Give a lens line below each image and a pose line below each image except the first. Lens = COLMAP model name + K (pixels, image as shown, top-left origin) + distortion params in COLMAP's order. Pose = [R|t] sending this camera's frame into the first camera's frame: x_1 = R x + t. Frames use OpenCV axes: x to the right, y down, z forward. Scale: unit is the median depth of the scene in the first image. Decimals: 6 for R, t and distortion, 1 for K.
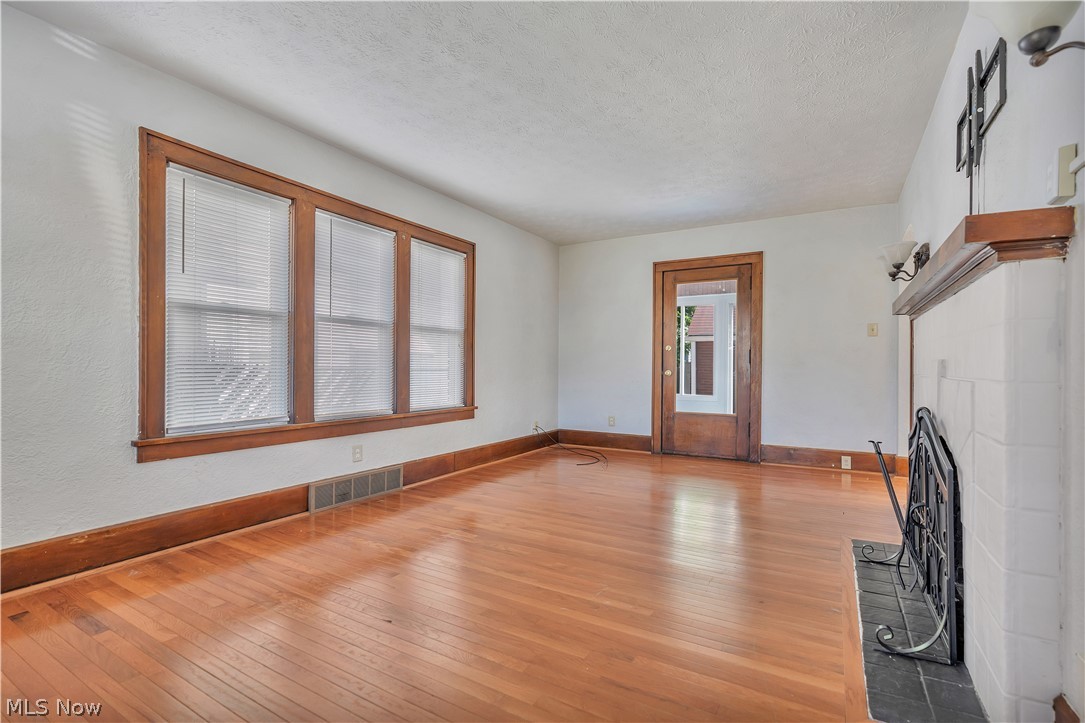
lens RADIAL K [[505.4, 0, 545.8], [0, 505.4, 378.0], [0, 0, 1]] dist [0.001434, 0.000065]
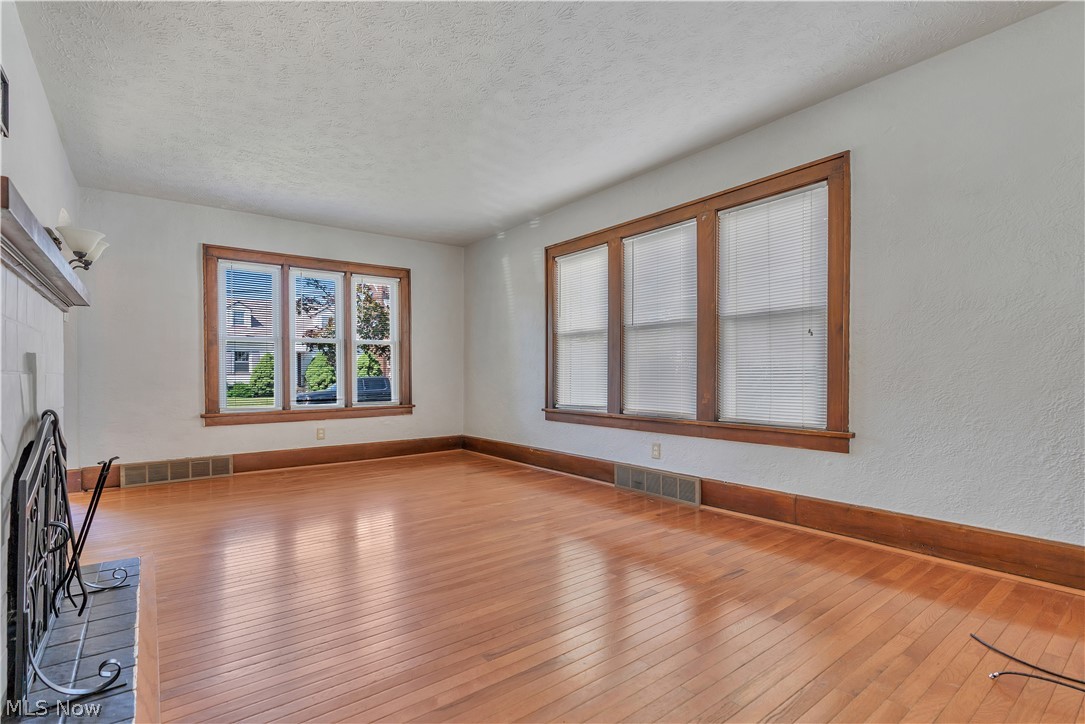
lens RADIAL K [[500.7, 0, 538.2], [0, 500.7, 368.9], [0, 0, 1]] dist [-0.010873, 0.000241]
pose [[-0.374029, -0.000630, -0.927417, 0.679480], [-0.003864, 0.999992, 0.000879, -0.020722], [0.927409, 0.003913, -0.374028, 1.158683]]
